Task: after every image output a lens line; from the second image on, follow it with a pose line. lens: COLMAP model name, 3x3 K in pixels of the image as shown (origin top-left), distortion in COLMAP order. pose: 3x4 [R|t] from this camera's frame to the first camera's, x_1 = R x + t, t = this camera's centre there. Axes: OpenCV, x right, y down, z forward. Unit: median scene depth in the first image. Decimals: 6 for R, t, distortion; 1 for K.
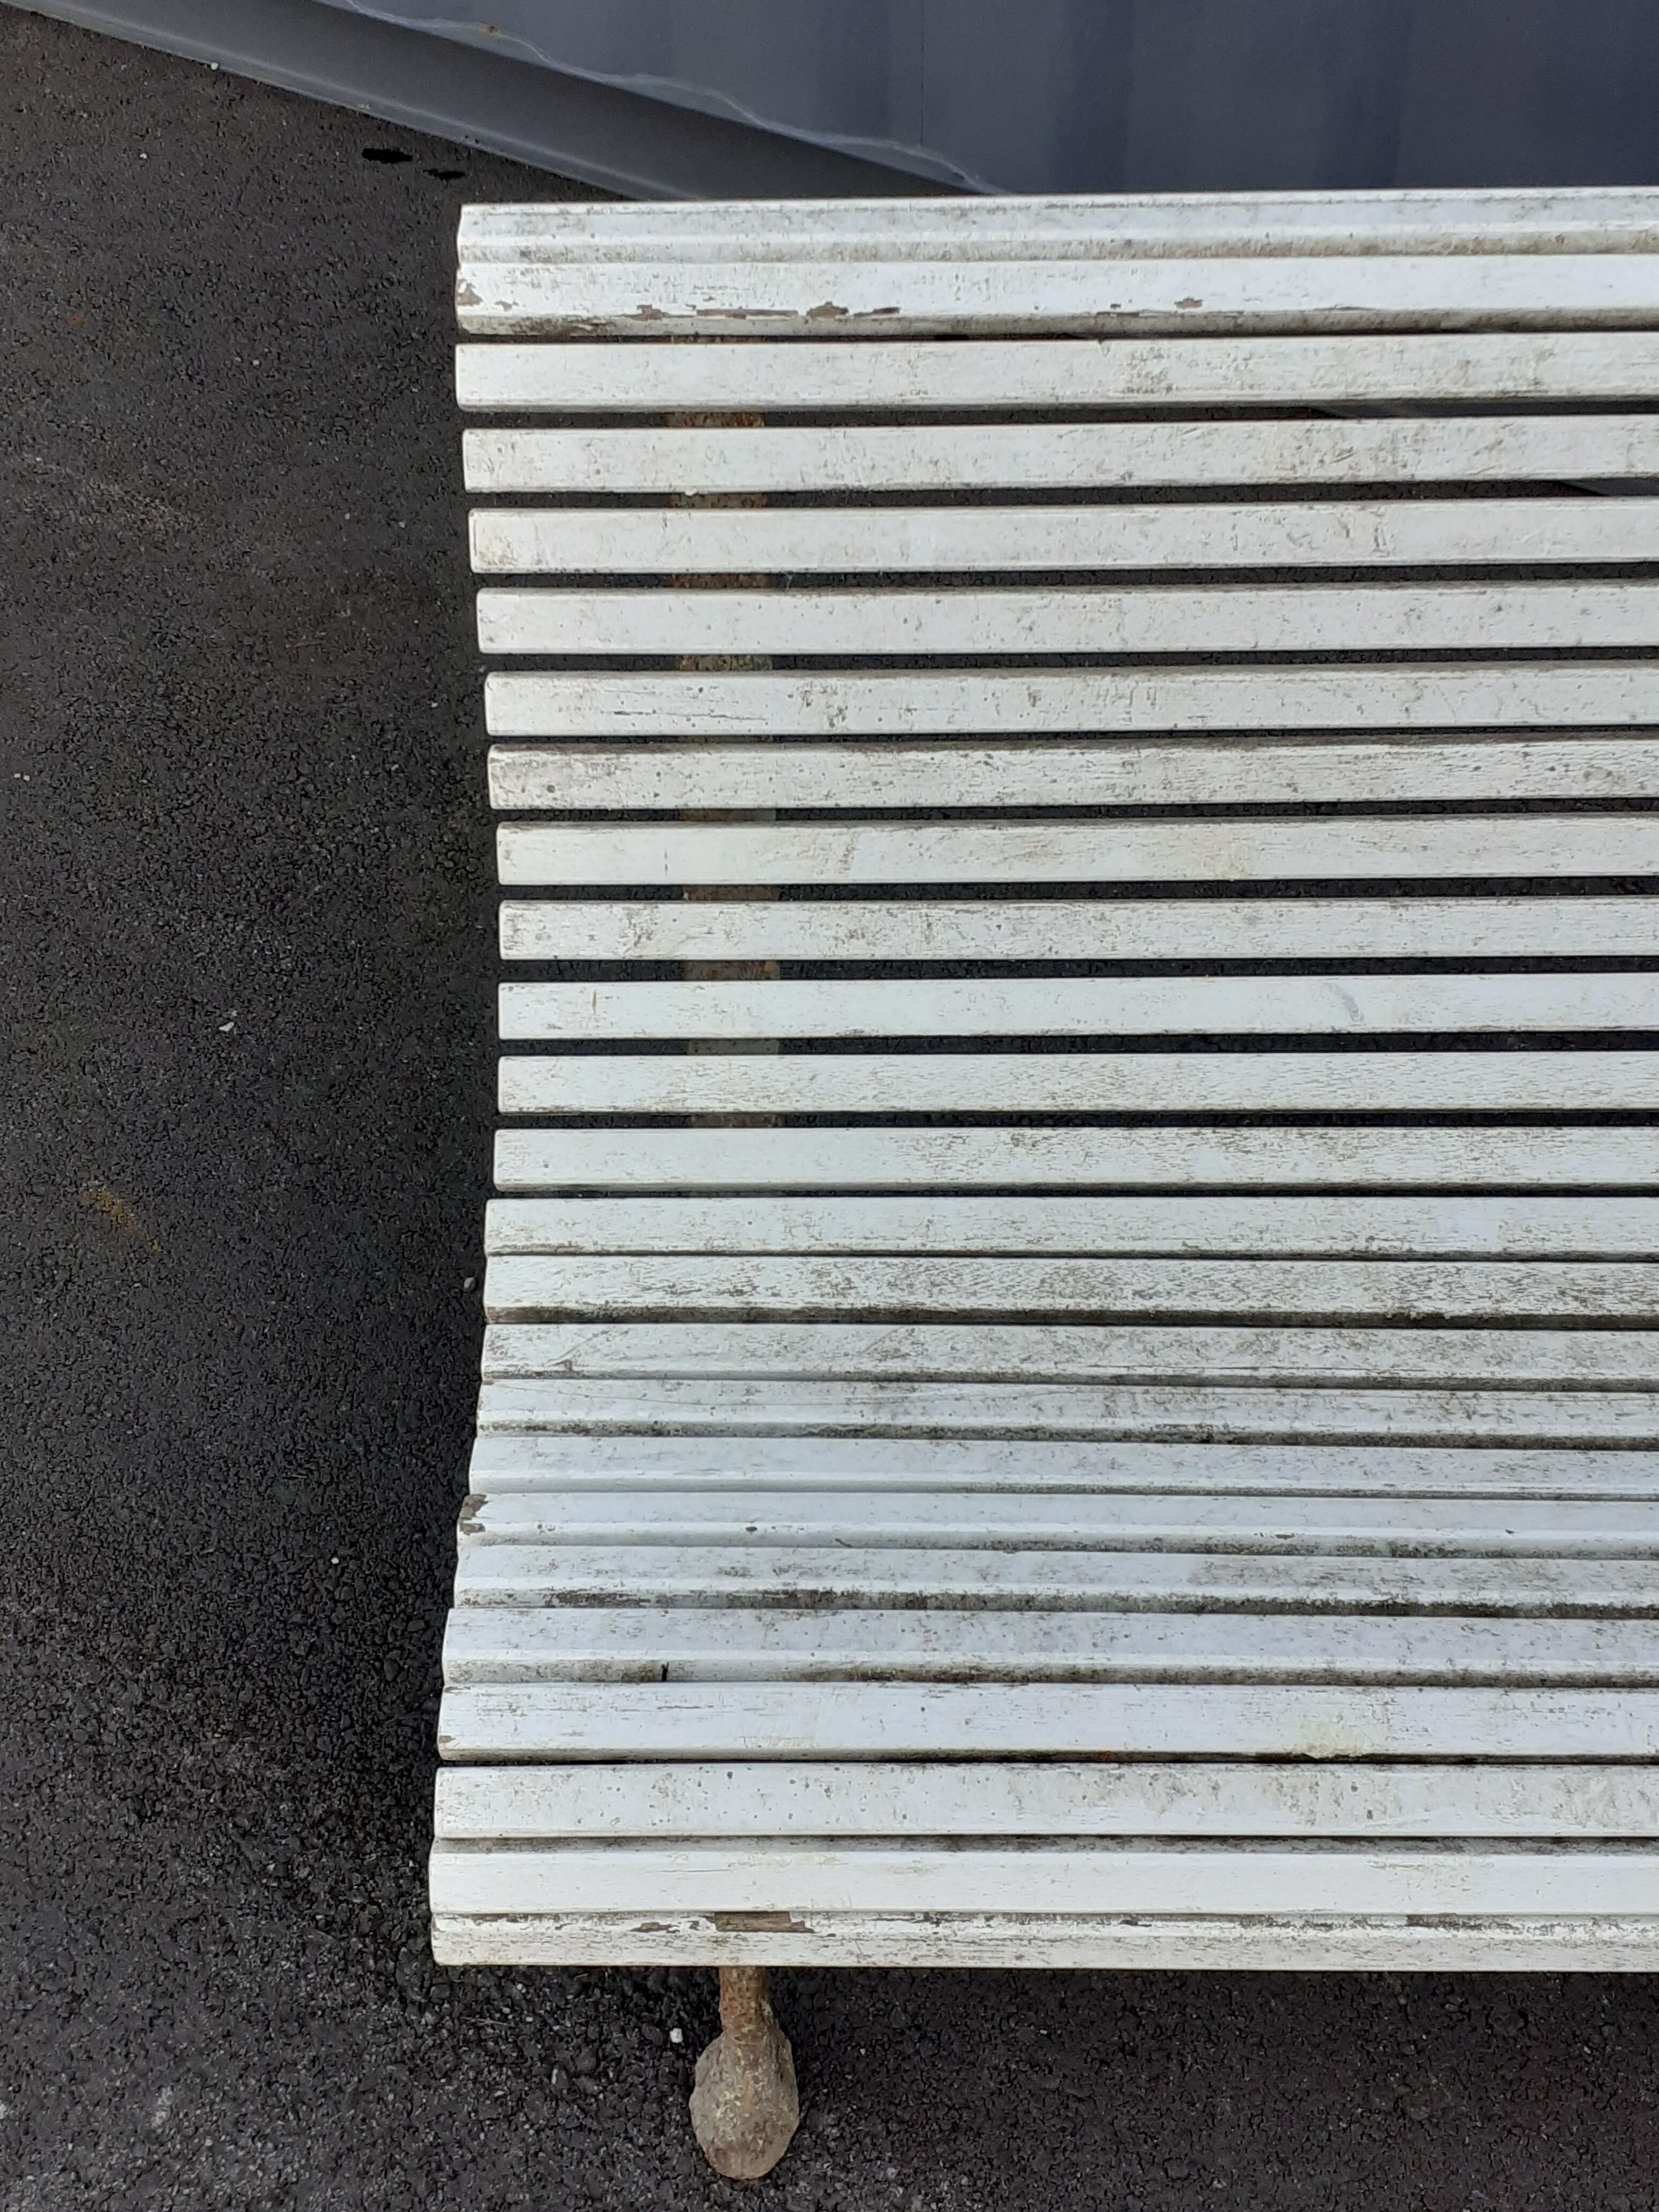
lens RADIAL K [[2789.3, 0, 812.9], [0, 2789.3, 1088.0], [0, 0, 1]] dist [0.093750, 0.000000]
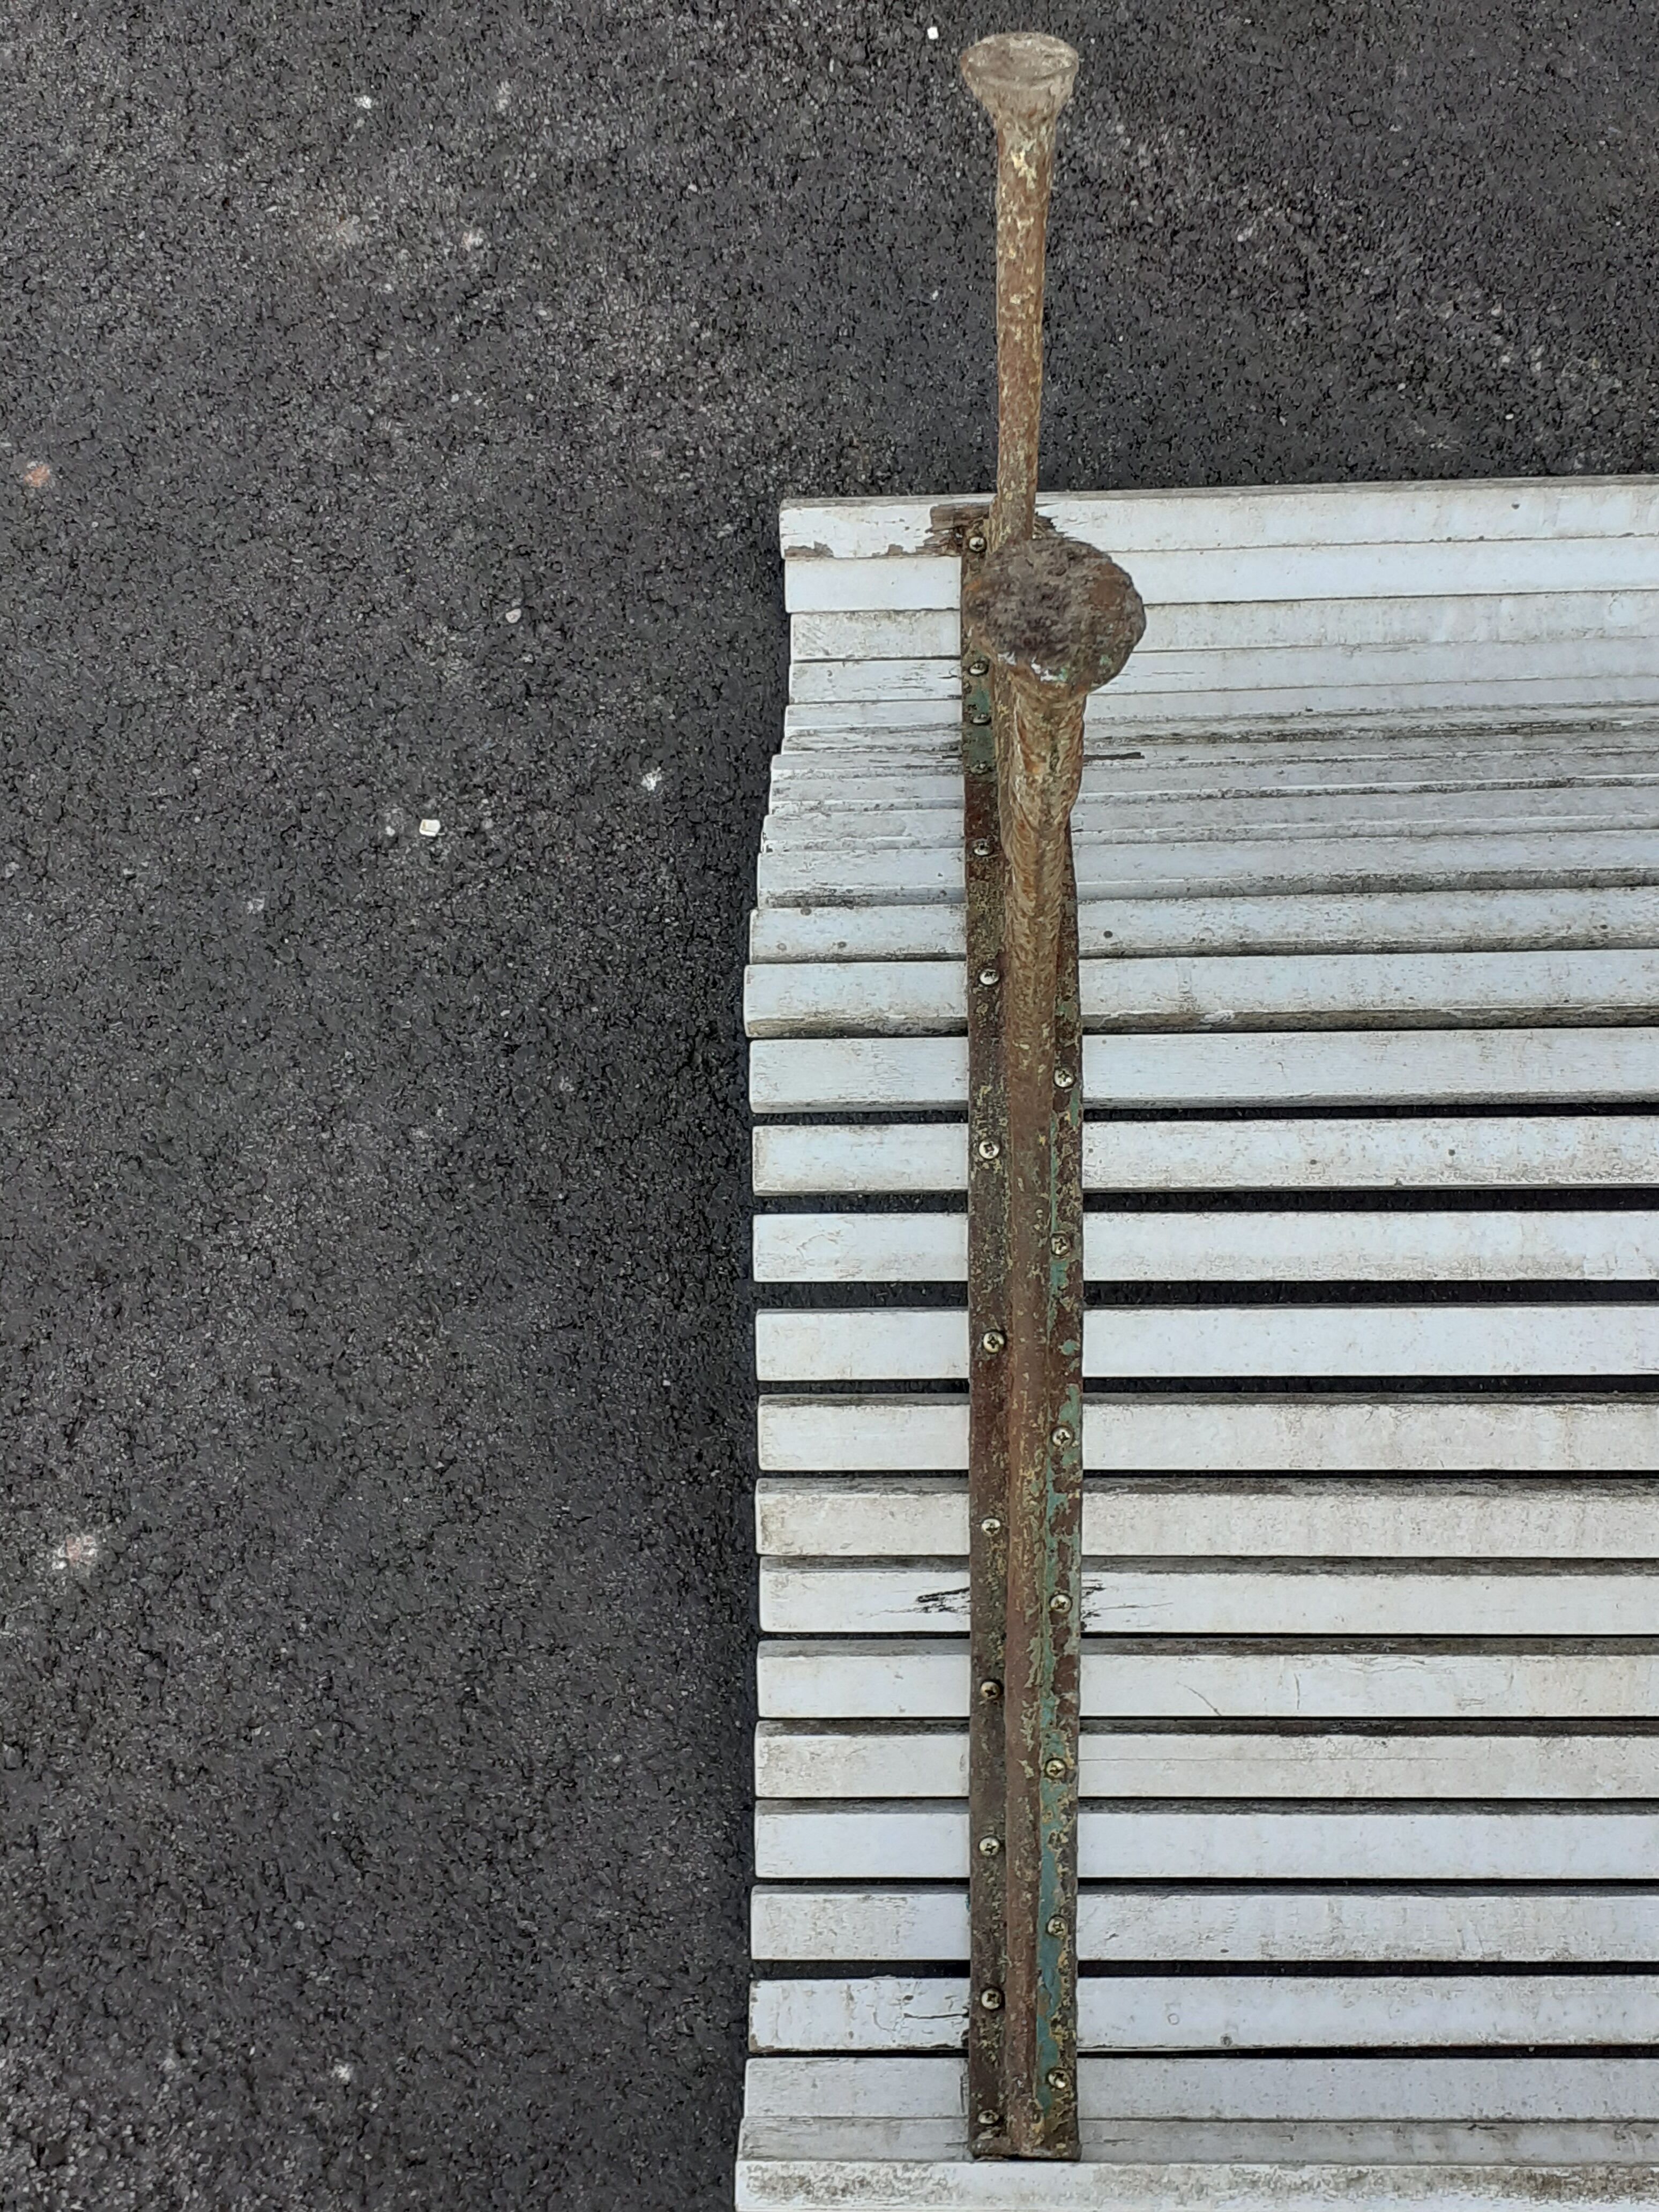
lens RADIAL K [[2789.3, 0, 830.3], [0, 2789.3, 1121.6], [0, 0, 1]] dist [0.093750, 0.000000]
pose [[0.999754, -0.017143, -0.014103, -0.084202], [0.021678, 0.890727, 0.454021, 0.209827], [0.004779, -0.454215, 0.890879, -0.254713]]
